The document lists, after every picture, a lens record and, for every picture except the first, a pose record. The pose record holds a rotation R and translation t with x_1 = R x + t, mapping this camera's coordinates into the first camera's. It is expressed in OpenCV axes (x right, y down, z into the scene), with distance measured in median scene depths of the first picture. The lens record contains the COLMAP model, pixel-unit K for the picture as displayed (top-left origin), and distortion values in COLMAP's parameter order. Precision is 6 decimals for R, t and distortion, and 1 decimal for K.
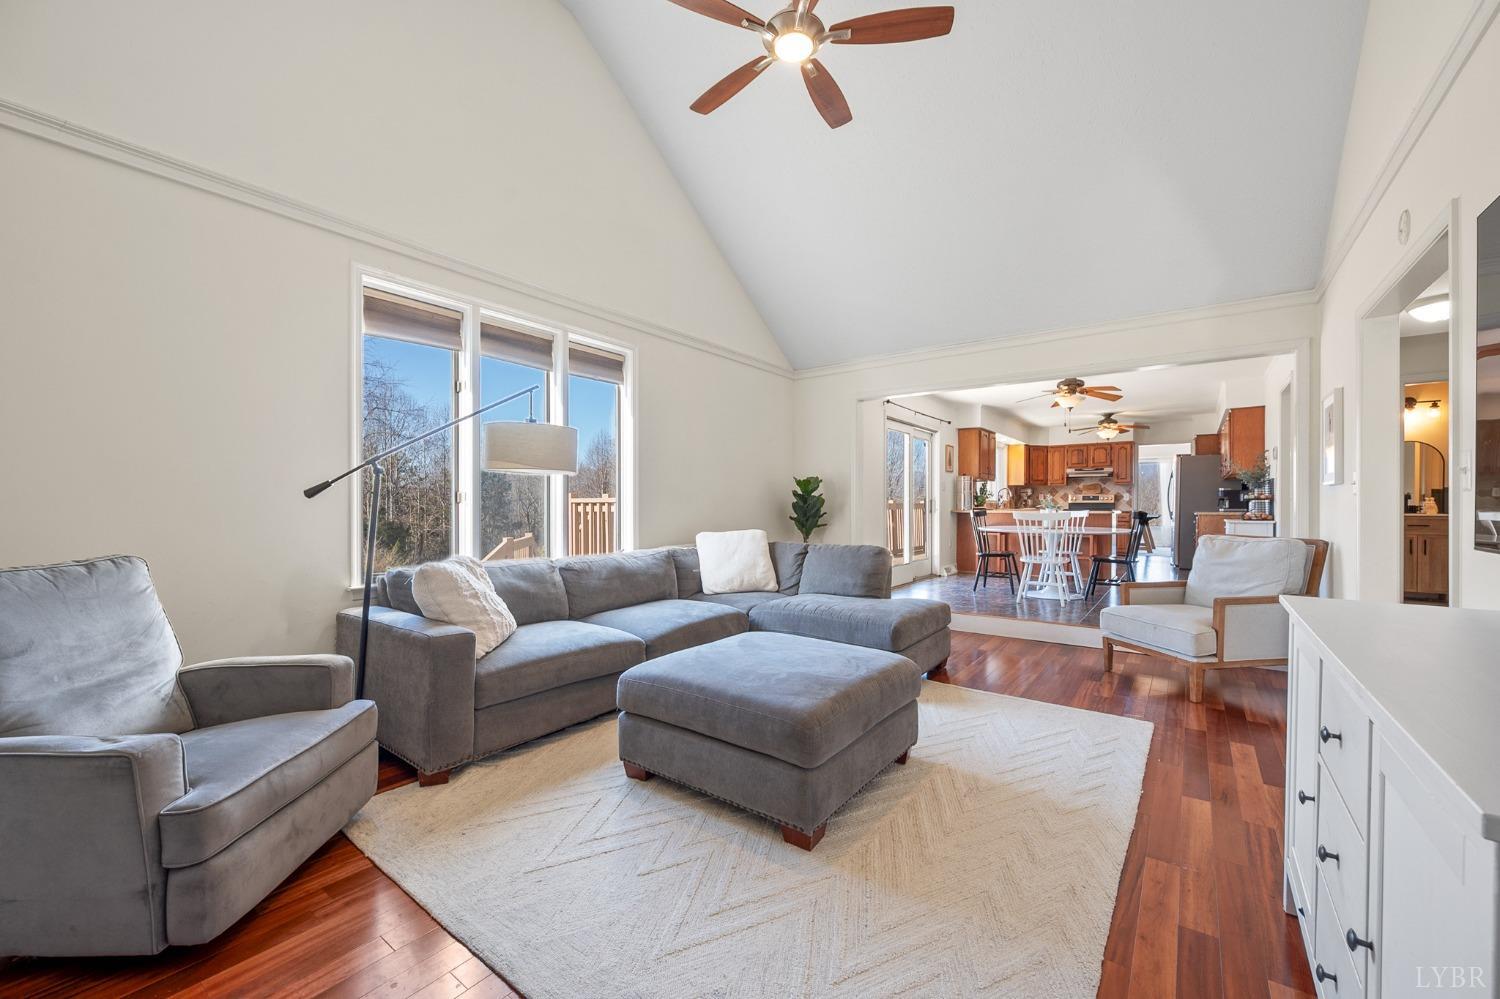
lens RADIAL K [[593.4, 0, 750.7], [0, 593.4, 511.3], [0, 0, 1]] dist [0.000928, 0.000181]
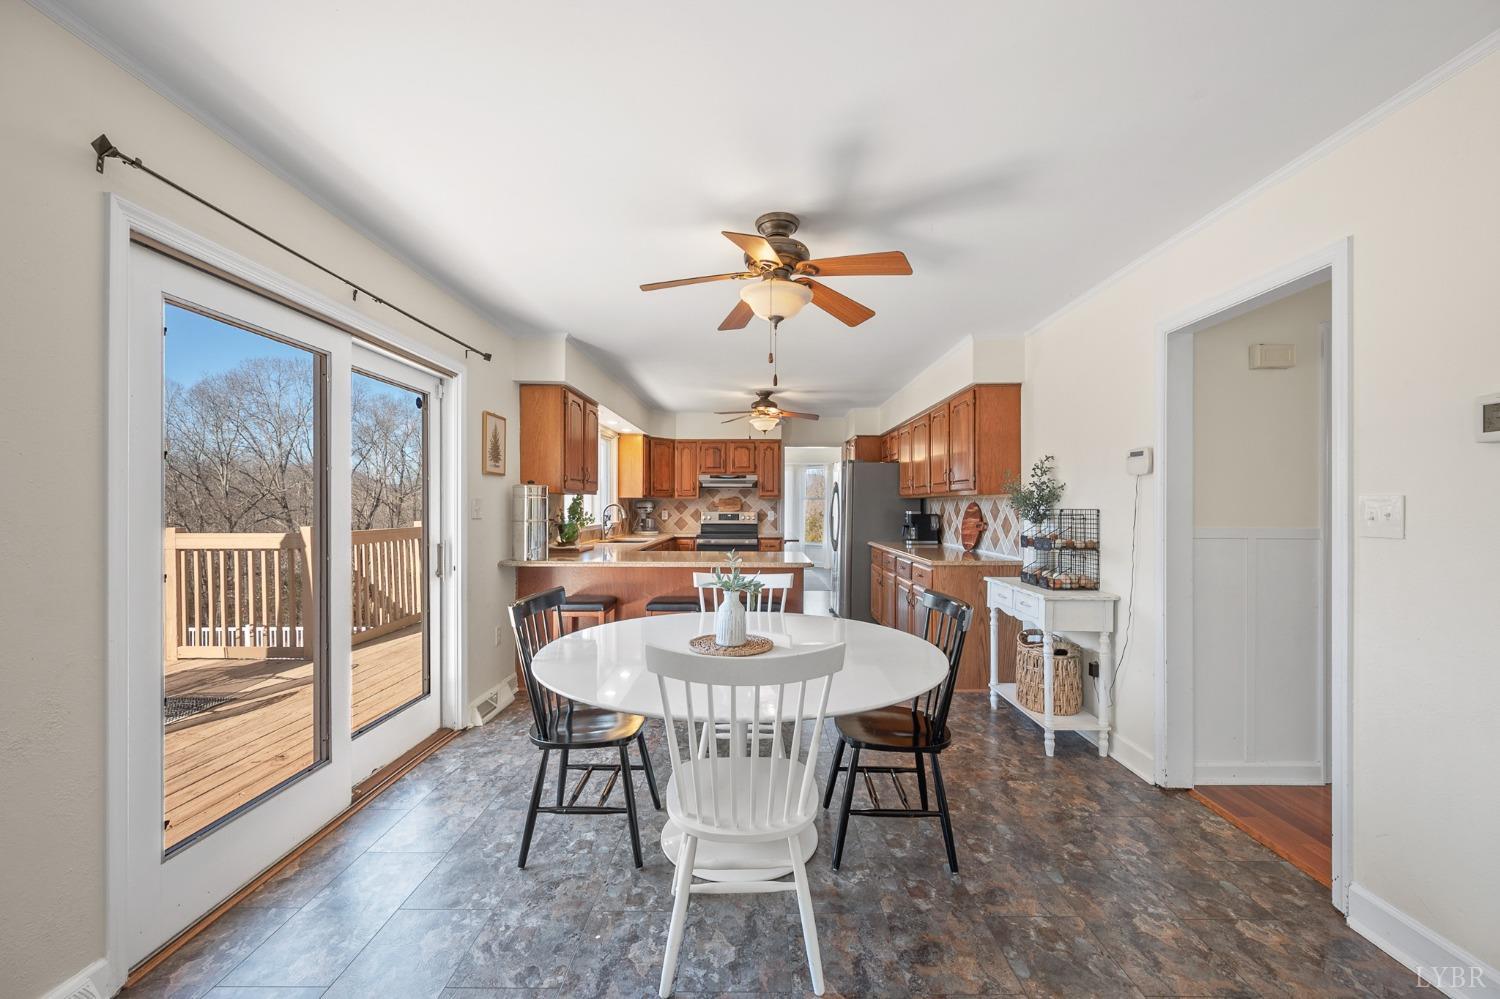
lens RADIAL K [[593.4, 0, 752.6], [0, 593.4, 510.1], [0, 0, 1]] dist [0.000928, 0.000181]
pose [[0.806411, -0.004140, 0.591341, 0.184623], [0.004522, 0.999989, 0.000834, -0.032308], [-0.591338, 0.002001, 0.806421, 0.429806]]
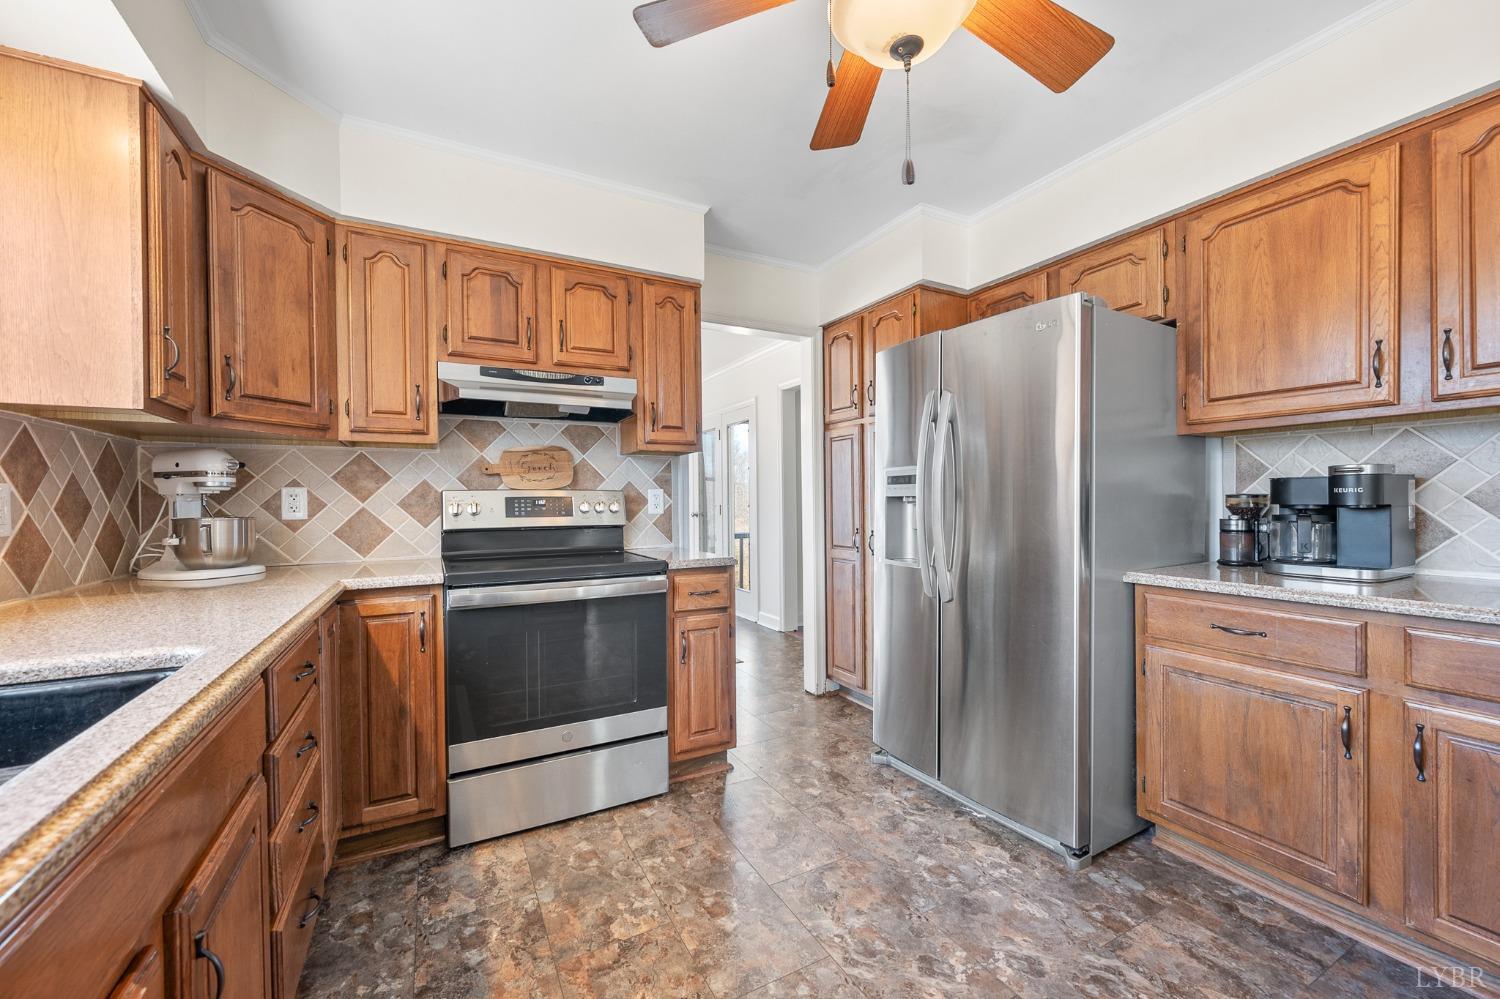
lens RADIAL K [[593.4, 0, 748.7], [0, 593.4, 499.6], [0, 0, 1]] dist [0.000928, 0.000181]
pose [[0.434784, -0.007811, 0.900501, 0.417015], [0.014610, 0.999892, 0.001619, -0.025210], [-0.900416, 0.012453, 0.434852, 0.859359]]
